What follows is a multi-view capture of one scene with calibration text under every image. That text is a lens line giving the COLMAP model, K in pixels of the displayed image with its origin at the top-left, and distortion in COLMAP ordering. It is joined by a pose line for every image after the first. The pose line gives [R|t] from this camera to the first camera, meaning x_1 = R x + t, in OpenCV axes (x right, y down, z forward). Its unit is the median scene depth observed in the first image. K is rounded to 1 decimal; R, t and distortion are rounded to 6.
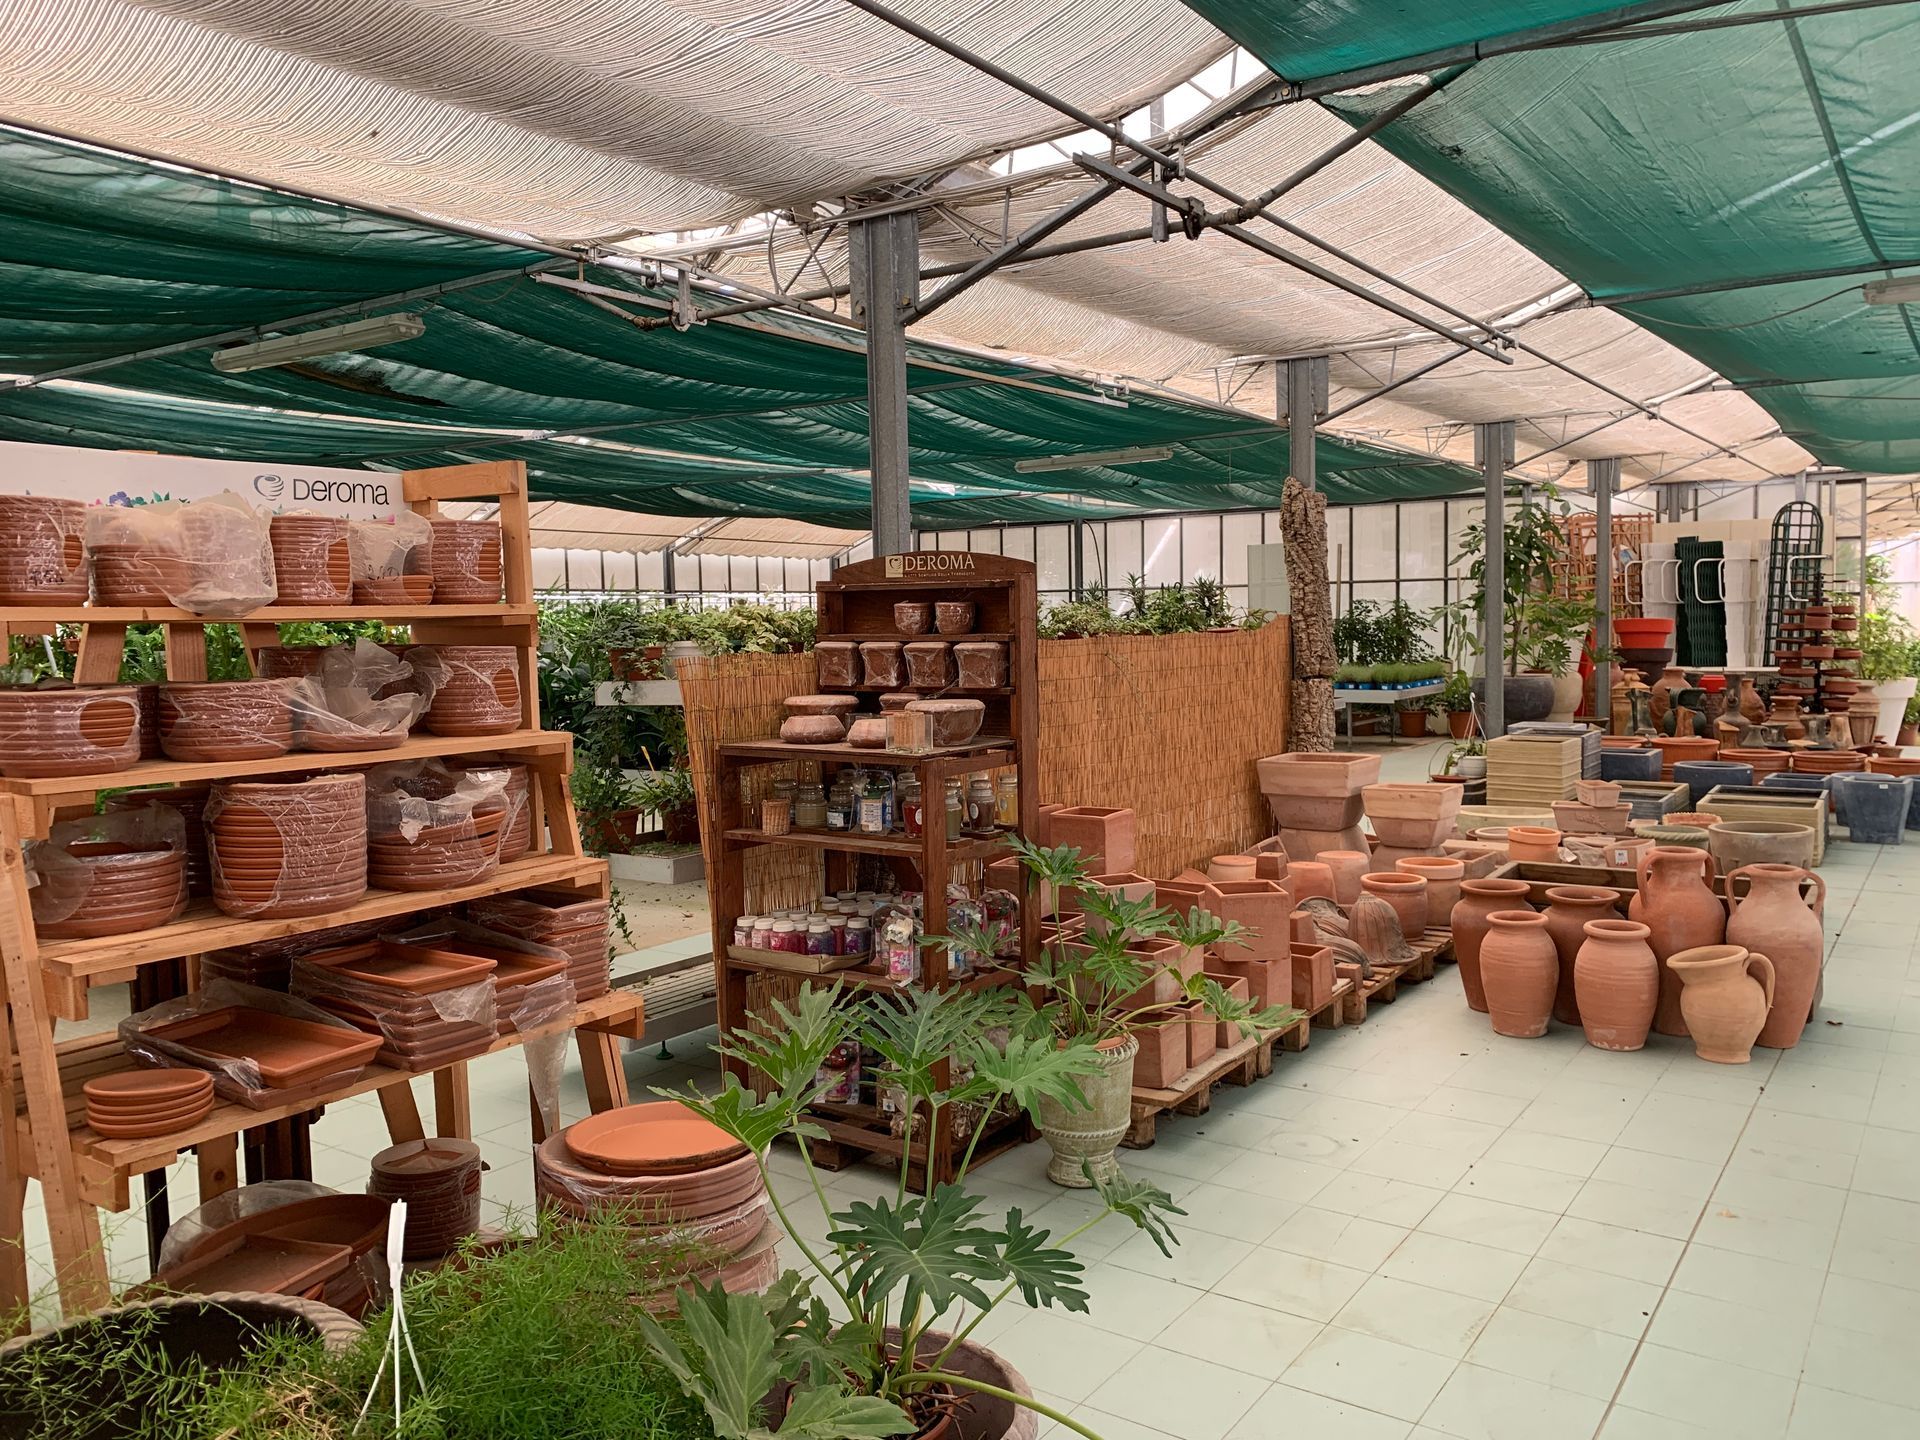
lens RADIAL K [[1432.5, 0, 977.5], [0, 1432.5, 697.3], [0, 0, 1]] dist [0.026440, -0.038653]
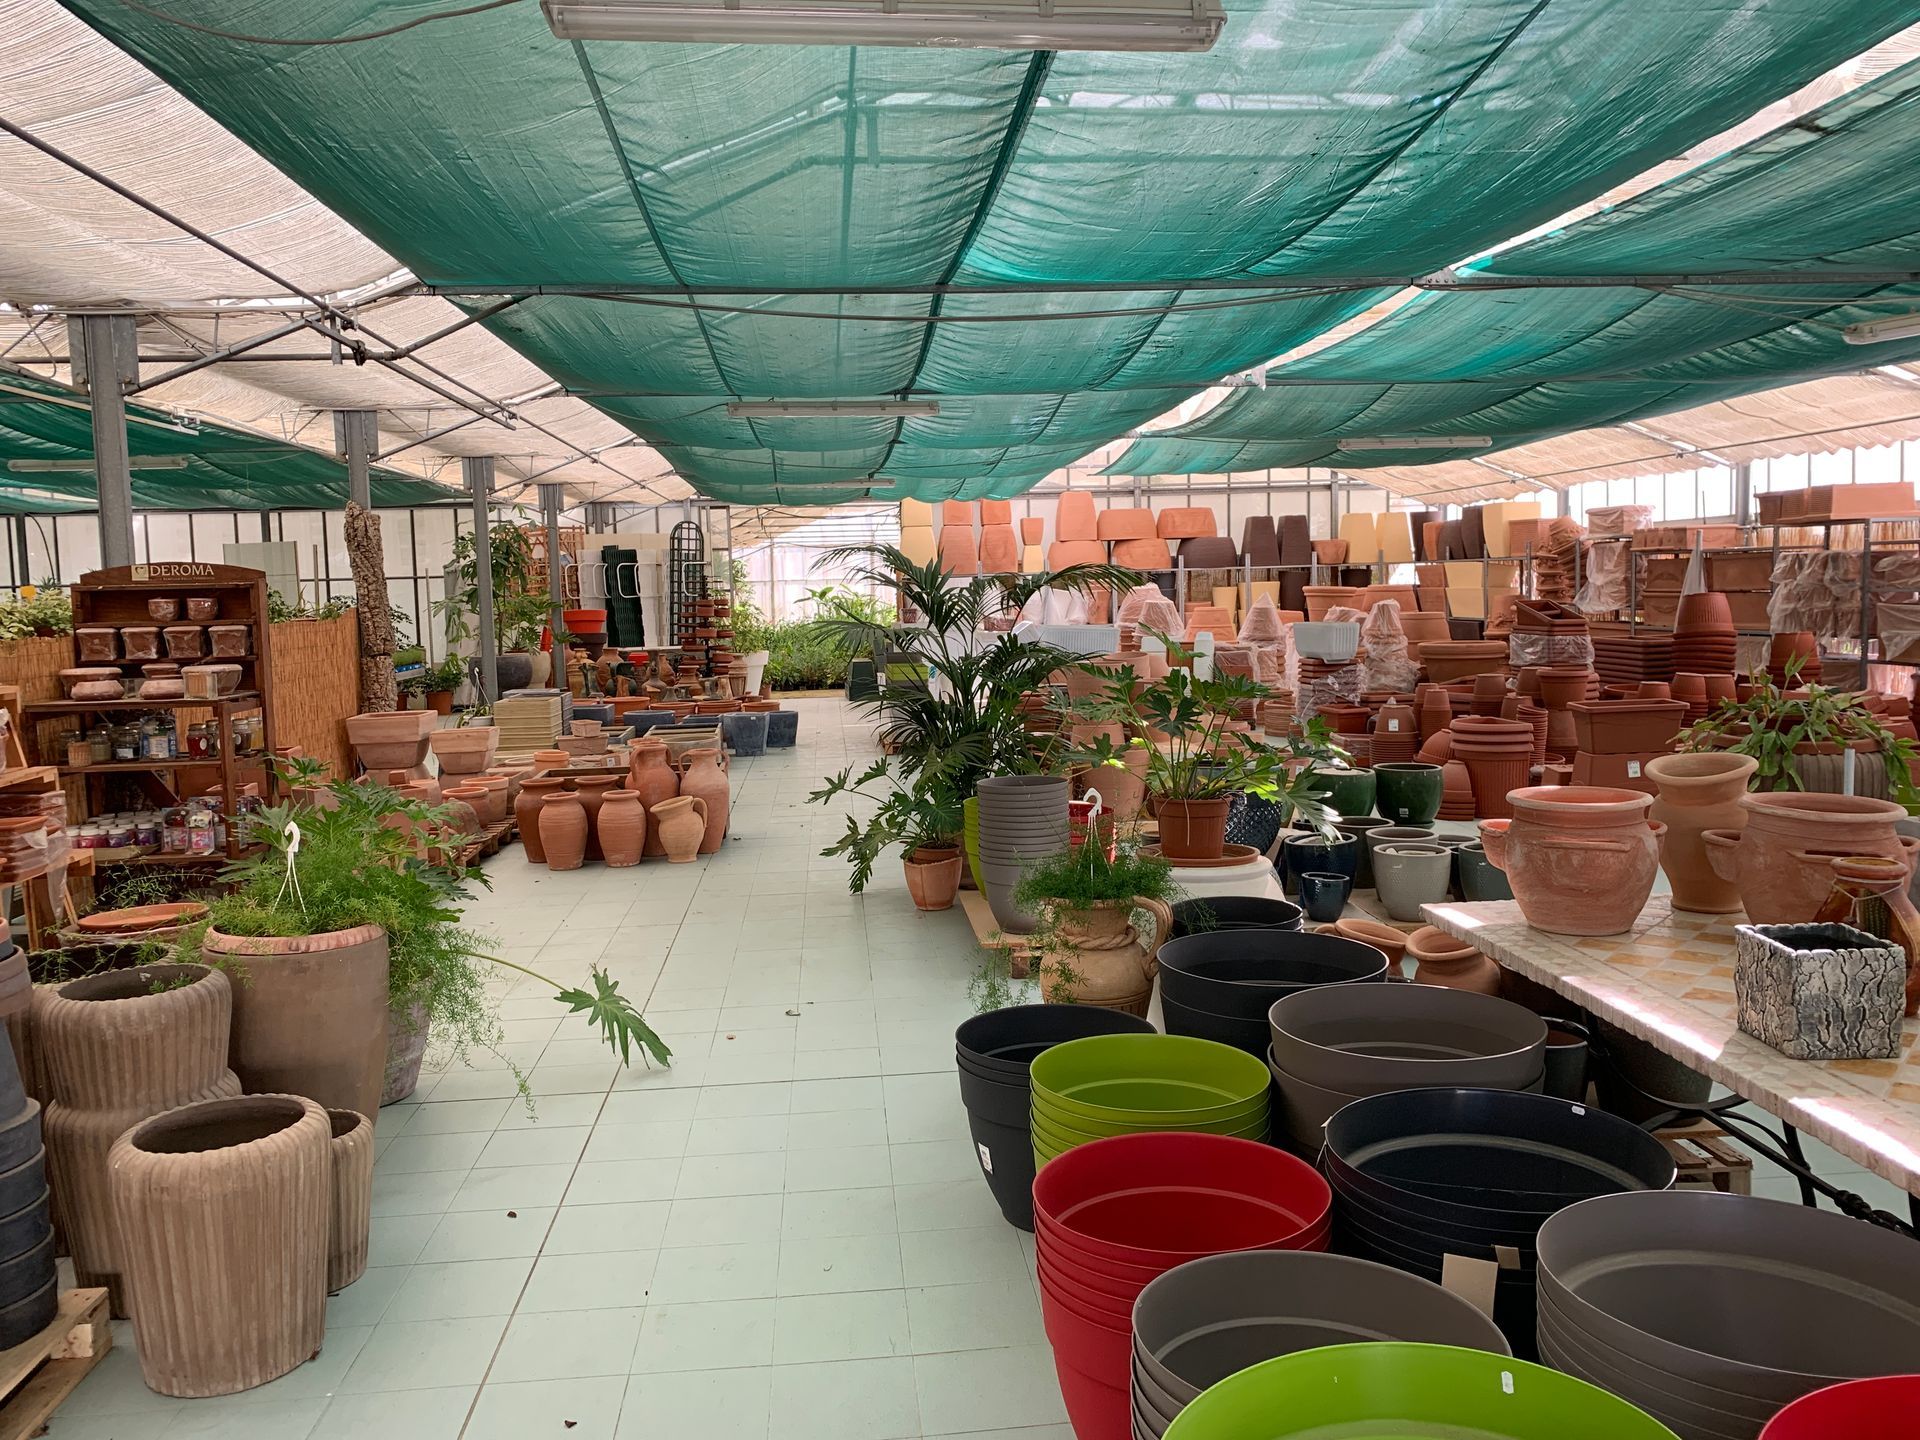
lens RADIAL K [[1432.5, 0, 964.9], [0, 1432.5, 704.9], [0, 0, 1]] dist [0.026440, -0.038653]
pose [[0.755452, -0.053004, 0.653057, -0.222110], [0.047321, 0.998533, 0.026304, 0.022228], [-0.653493, 0.011032, 0.756852, -0.343653]]
